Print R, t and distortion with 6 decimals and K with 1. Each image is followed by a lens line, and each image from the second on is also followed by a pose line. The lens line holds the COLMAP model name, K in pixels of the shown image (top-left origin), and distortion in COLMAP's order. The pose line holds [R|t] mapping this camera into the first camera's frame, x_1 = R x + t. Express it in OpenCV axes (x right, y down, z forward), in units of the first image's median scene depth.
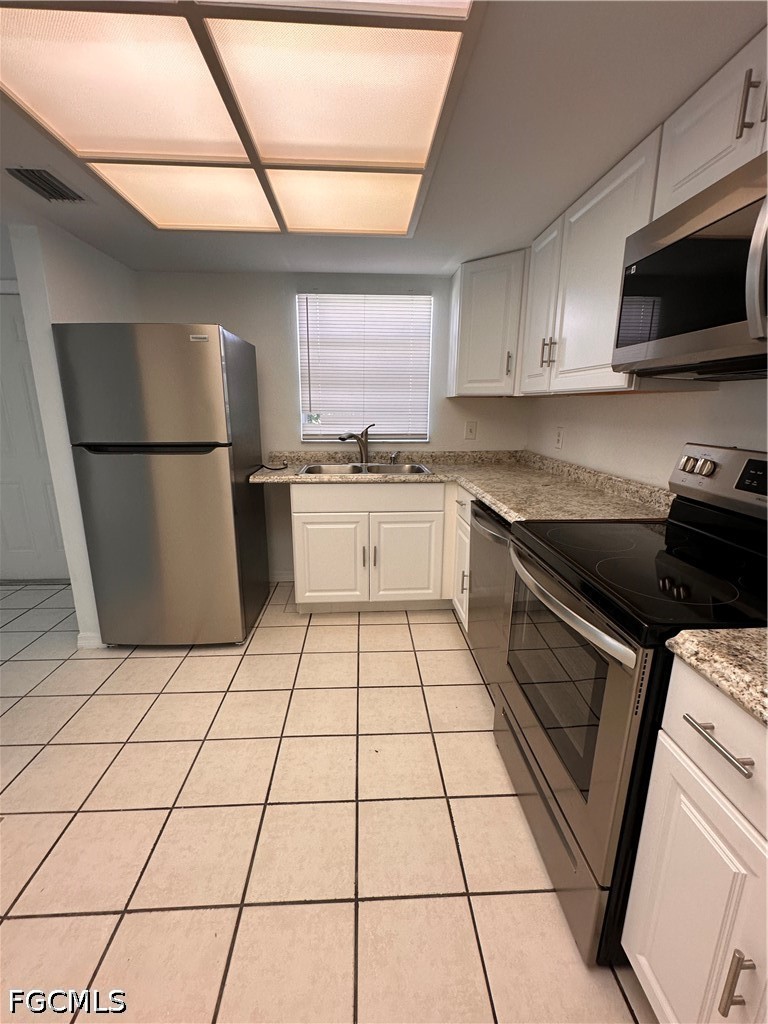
lens RADIAL K [[440.5, 0, 383.0], [0, 440.5, 514.3], [0, 0, 1]] dist [0.001183, 0.001184]
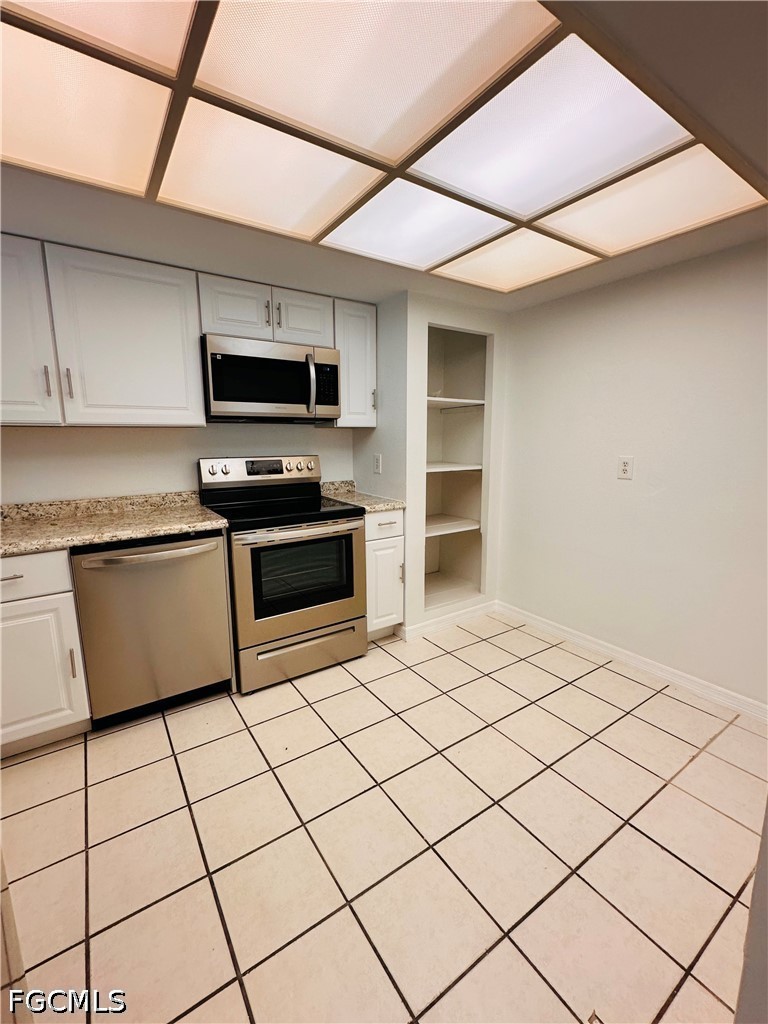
lens RADIAL K [[440.5, 0, 384.2], [0, 440.5, 511.9], [0, 0, 1]] dist [0.001183, 0.001184]
pose [[-0.518555, -0.140845, 0.843364, -1.121249], [0.212436, 0.934191, 0.286633, -0.307799], [-0.828234, 0.327796, -0.454509, 1.268341]]
